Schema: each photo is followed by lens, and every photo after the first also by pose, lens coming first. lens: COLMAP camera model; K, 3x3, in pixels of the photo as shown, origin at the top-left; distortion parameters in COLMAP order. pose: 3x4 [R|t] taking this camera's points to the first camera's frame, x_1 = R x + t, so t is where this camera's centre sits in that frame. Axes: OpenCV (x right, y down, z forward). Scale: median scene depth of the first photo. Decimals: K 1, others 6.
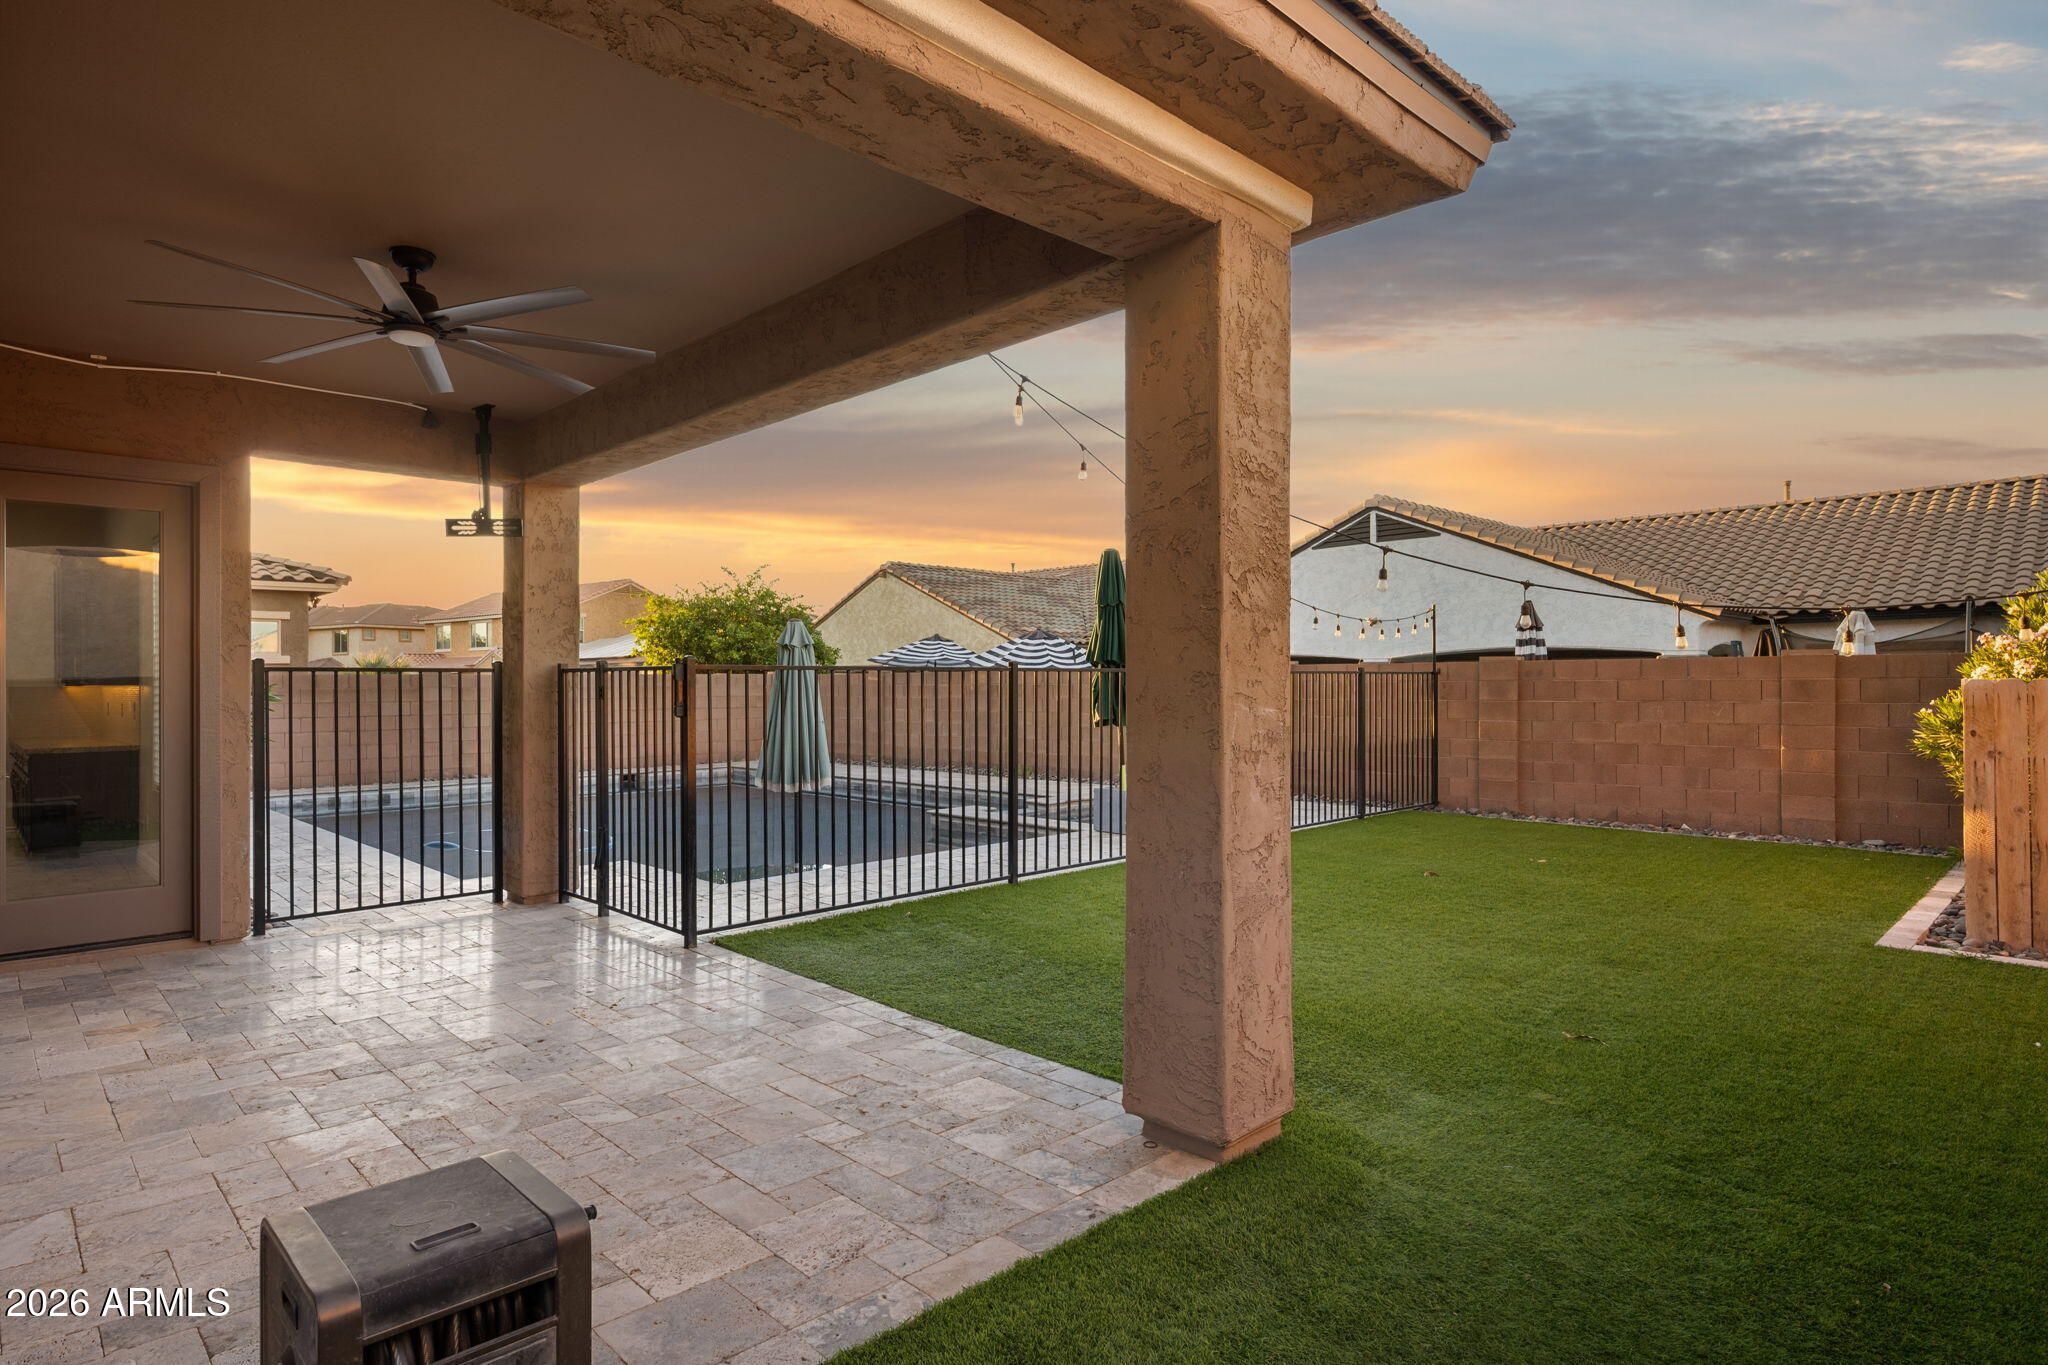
lens RADIAL K [[1089.2, 0, 1018.8], [0, 1089.2, 702.8], [0, 0, 1]] dist [0.001802, -0.000961]
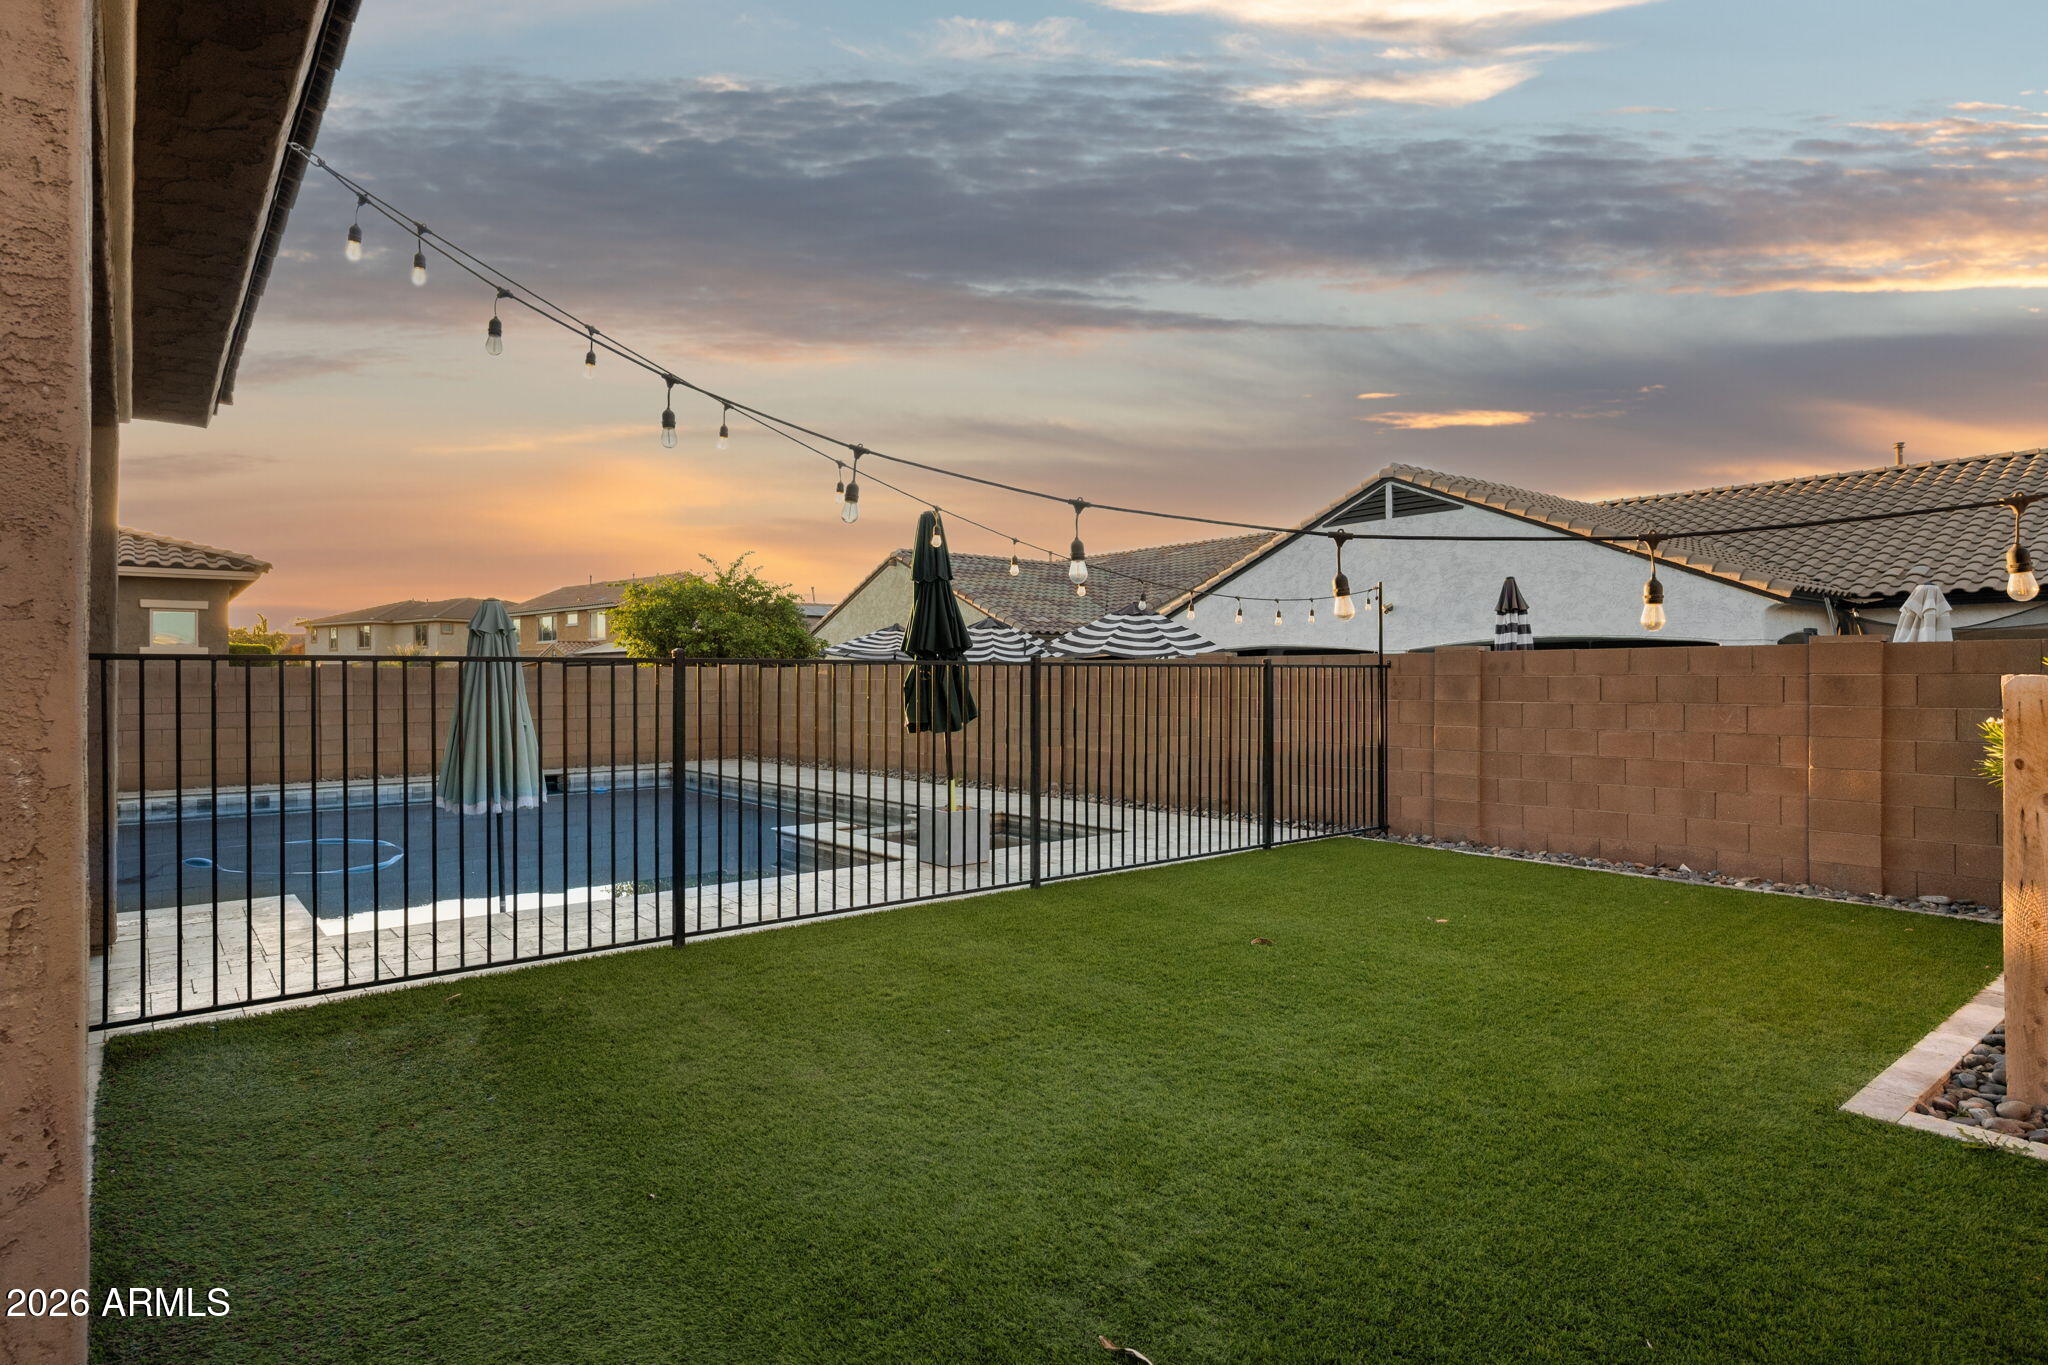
lens RADIAL K [[1089.2, 0, 1018.8], [0, 1089.2, 702.8], [0, 0, 1]] dist [0.001802, -0.000961]
pose [[0.996068, 0.004030, -0.088505, 0.185650], [-0.003526, 0.999977, 0.005852, -0.004240], [0.088526, -0.005517, 0.996059, 0.170998]]
